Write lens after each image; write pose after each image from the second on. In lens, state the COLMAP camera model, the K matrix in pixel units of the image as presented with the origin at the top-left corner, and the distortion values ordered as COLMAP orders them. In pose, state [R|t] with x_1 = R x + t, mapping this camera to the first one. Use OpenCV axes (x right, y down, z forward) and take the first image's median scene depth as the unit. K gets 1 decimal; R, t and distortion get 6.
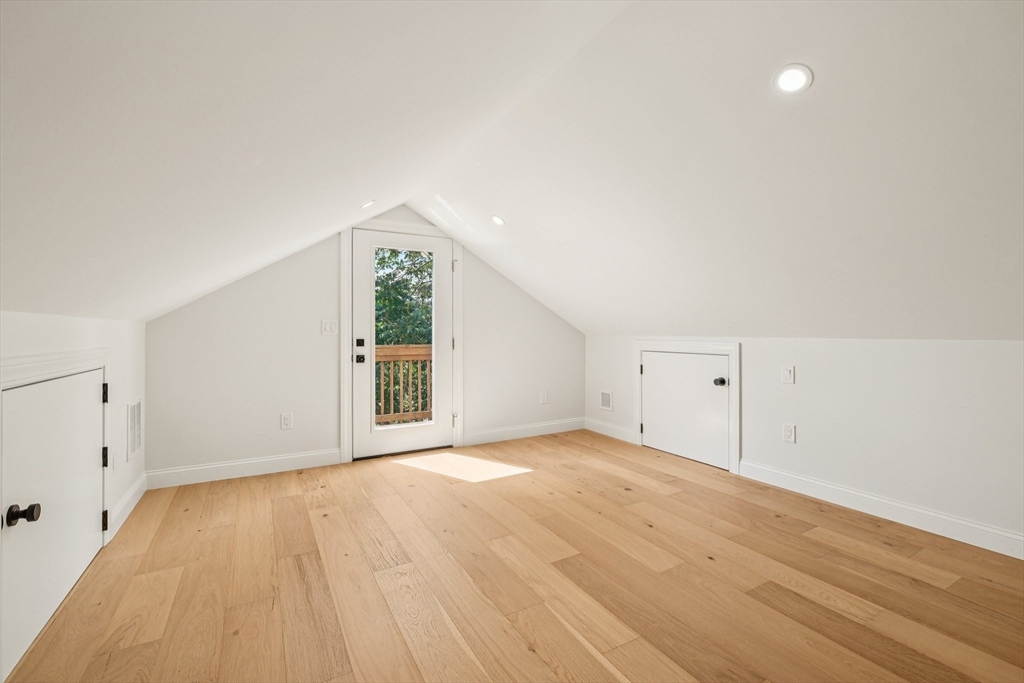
lens RADIAL K [[449.6, 0, 512.0], [0, 449.6, 341.5], [0, 0, 1]] dist [-0.002358, -0.000858]
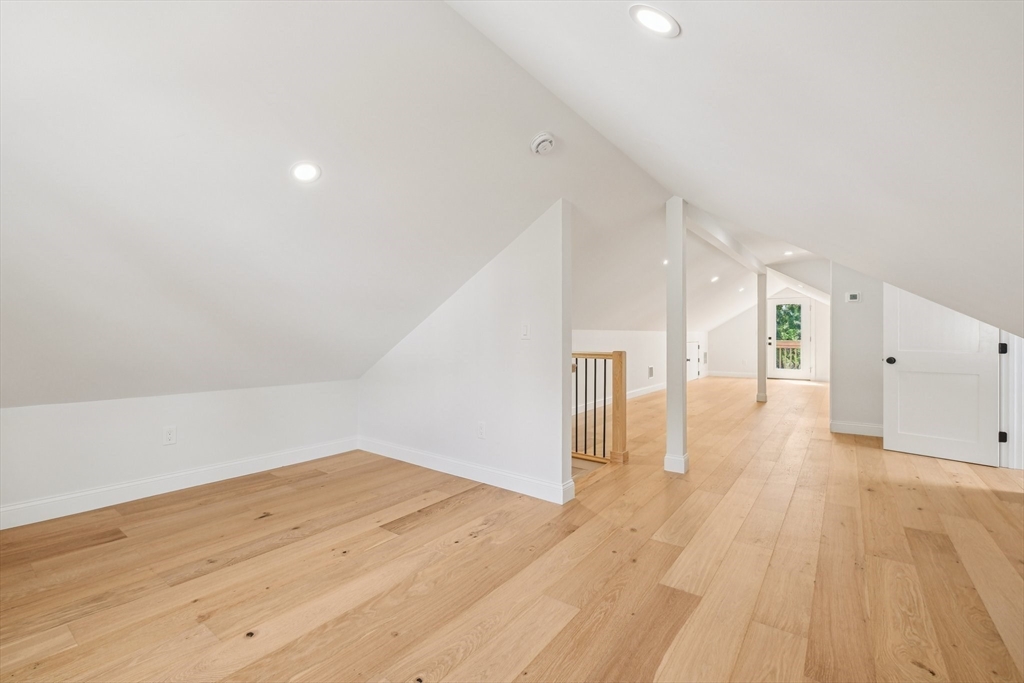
lens RADIAL K [[449.6, 0, 512.0], [0, 449.6, 341.5], [0, 0, 1]] dist [-0.002358, -0.000858]
pose [[0.404601, 0.010453, -0.914434, 1.651876], [-0.017906, 0.999834, 0.003506, 0.043629], [0.914318, 0.014956, 0.404721, -1.712971]]
